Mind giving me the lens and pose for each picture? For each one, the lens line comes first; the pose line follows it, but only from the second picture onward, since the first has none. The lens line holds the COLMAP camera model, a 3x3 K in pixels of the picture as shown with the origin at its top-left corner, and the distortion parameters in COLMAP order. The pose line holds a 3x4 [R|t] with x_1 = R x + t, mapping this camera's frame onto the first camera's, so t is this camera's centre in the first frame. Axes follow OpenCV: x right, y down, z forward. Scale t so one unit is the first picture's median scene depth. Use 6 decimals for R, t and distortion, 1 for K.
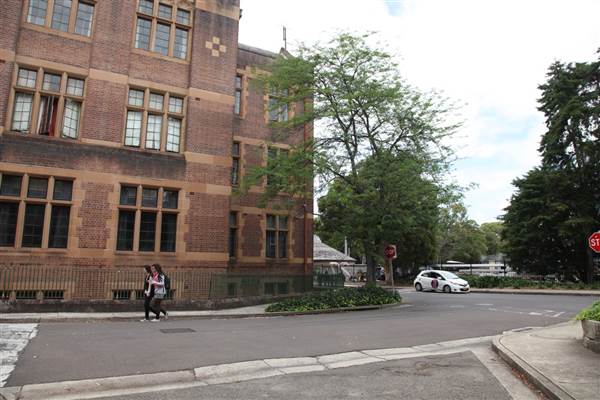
lens RADIAL K [[405.2, 0, 299.1], [0, 405.2, 196.7], [0, 0, 1]] dist [-0.127050, 0.070973]
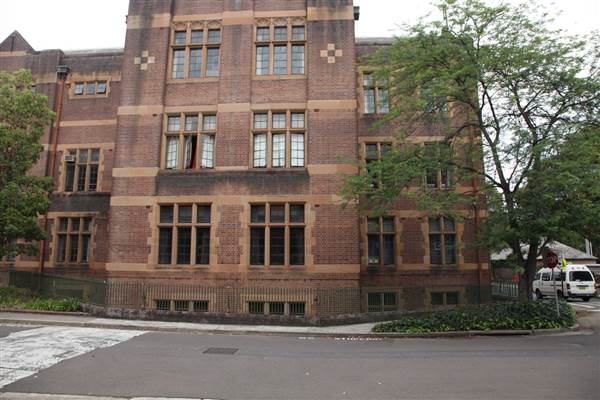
lens RADIAL K [[405.2, 0, 301.0], [0, 405.2, 198.3], [0, 0, 1]] dist [-0.127050, 0.070973]
pose [[0.838898, -0.091925, -0.536469, 0.247889], [0.096044, 0.995169, -0.020337, -0.010361], [0.535747, -0.034465, 0.843675, 0.131848]]
